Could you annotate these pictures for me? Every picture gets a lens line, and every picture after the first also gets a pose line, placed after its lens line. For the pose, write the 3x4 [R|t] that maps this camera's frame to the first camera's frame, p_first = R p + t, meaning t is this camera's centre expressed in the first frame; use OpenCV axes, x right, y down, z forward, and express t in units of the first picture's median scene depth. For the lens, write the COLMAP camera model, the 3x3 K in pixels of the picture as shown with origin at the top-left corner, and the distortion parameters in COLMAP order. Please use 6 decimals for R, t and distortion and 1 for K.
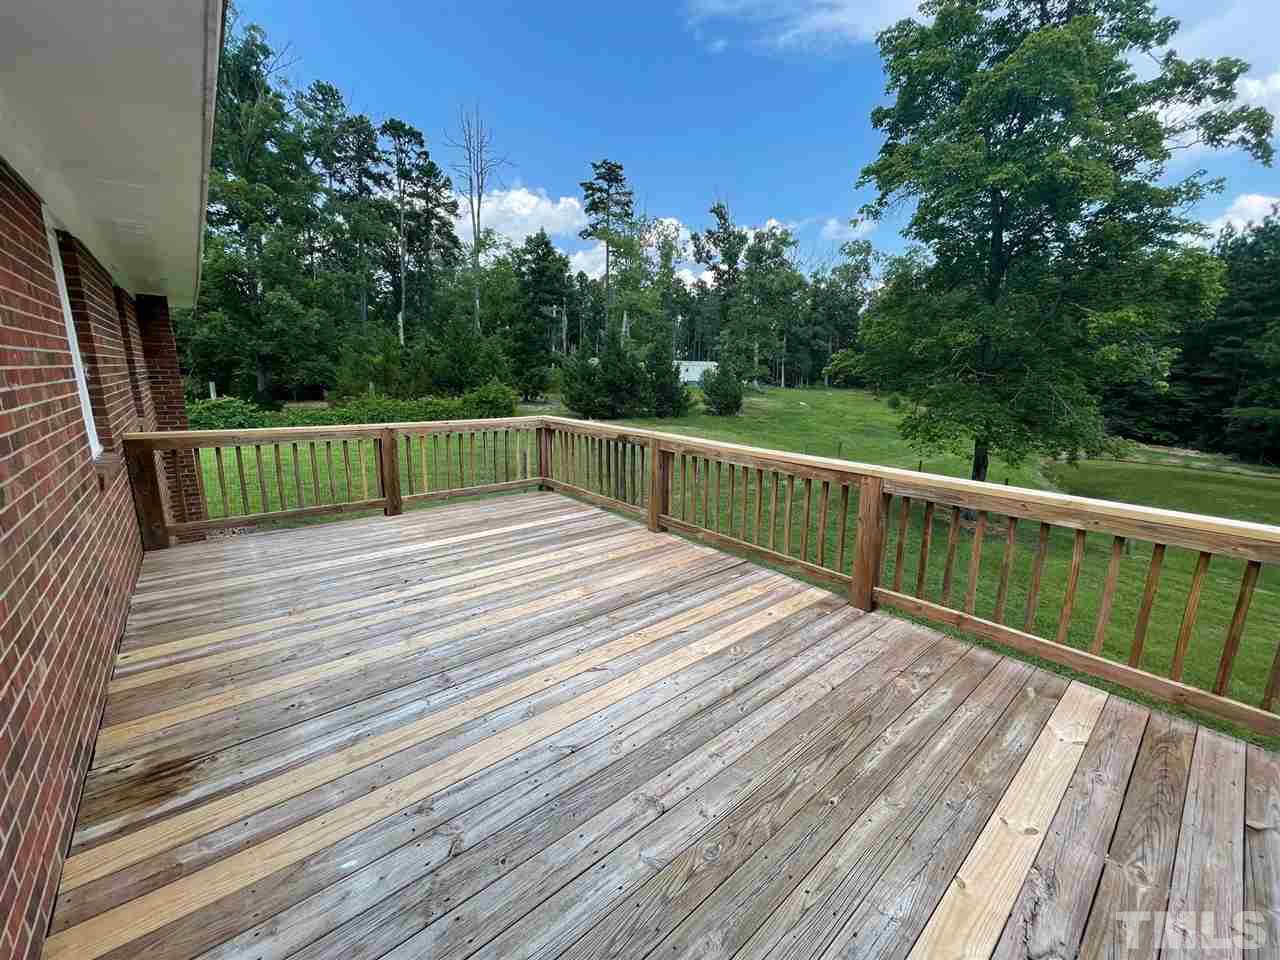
lens RADIAL K [[515.8, 0, 640.0], [0, 515.8, 480.0], [0, 0, 1]] dist [0.000568, 0.000582]
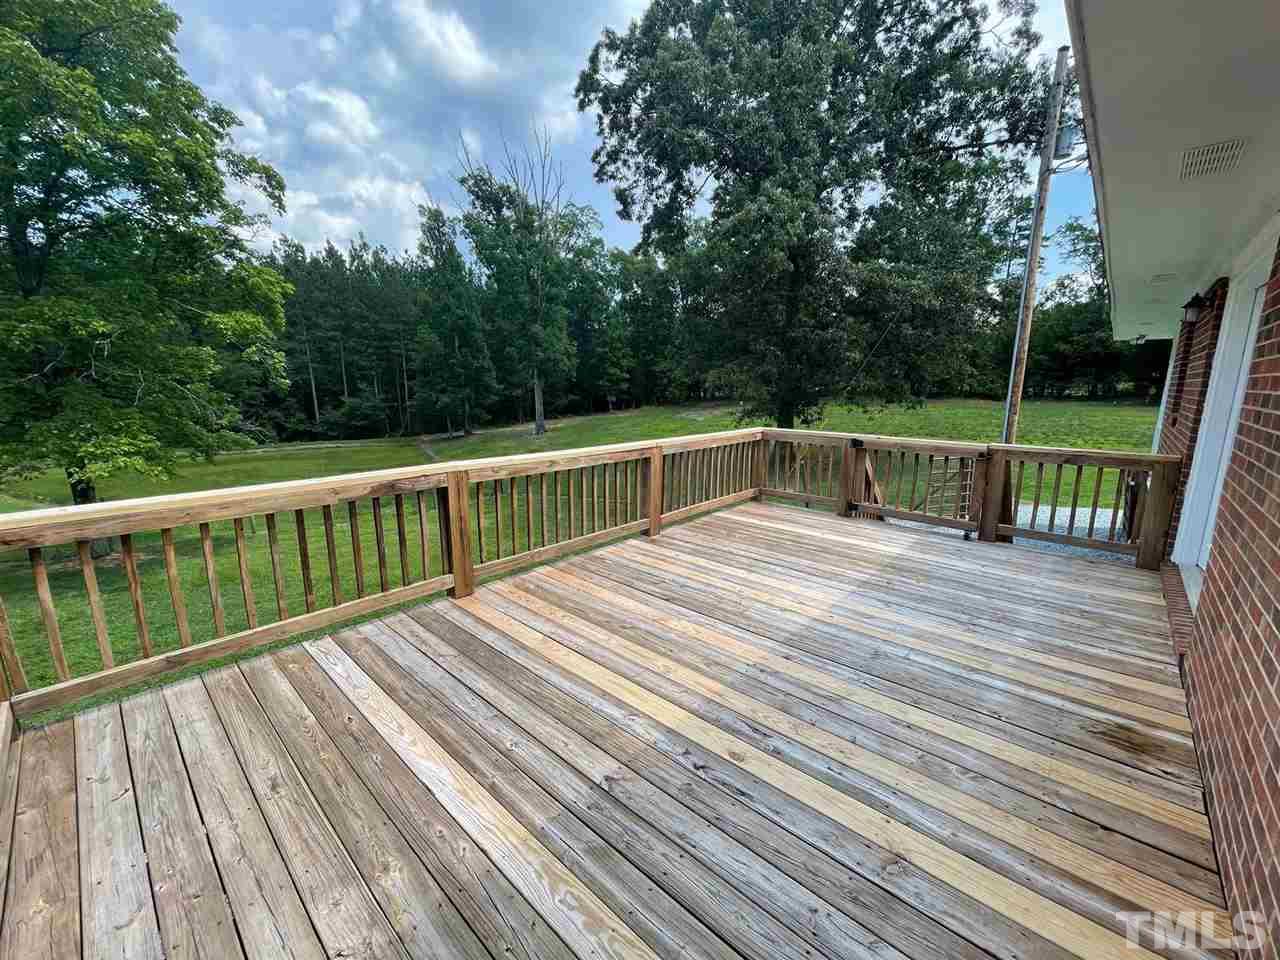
lens RADIAL K [[515.8, 0, 640.0], [0, 515.8, 480.0], [0, 0, 1]] dist [0.000568, 0.000582]
pose [[-0.125143, -0.208608, 0.969960, -0.975936], [0.197588, 0.952821, 0.230414, -0.254587], [-0.972264, 0.220487, -0.078021, 1.101691]]
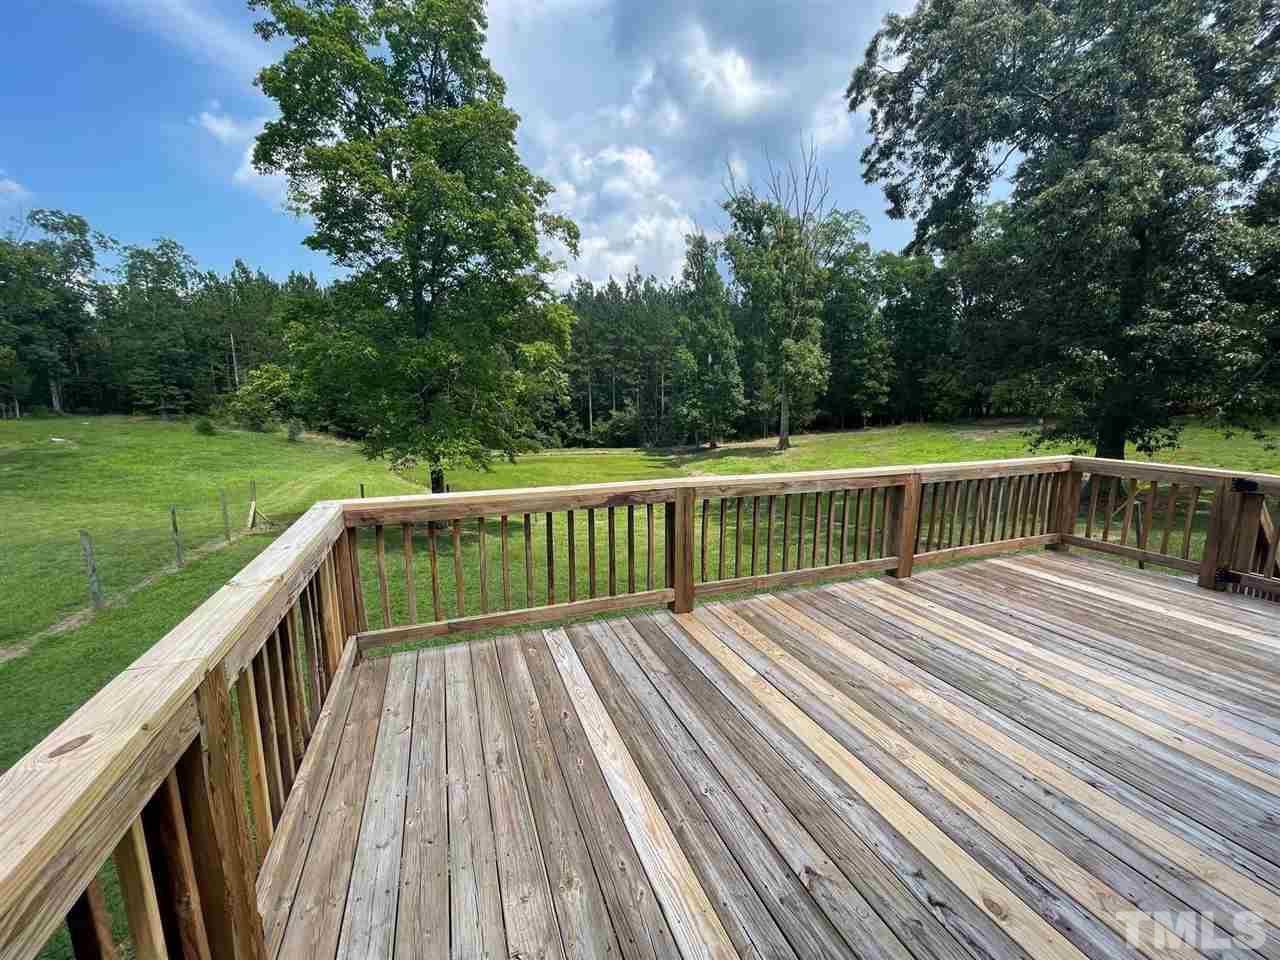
lens RADIAL K [[516.7, 0, 637.7], [0, 516.7, 480.7], [0, 0, 1]] dist [-0.003841, 0.000055]
pose [[0.336190, -0.175498, 0.925298, -0.919448], [0.203665, 0.972784, 0.110507, -0.253988], [-0.919509, 0.151300, 0.362783, 1.082838]]
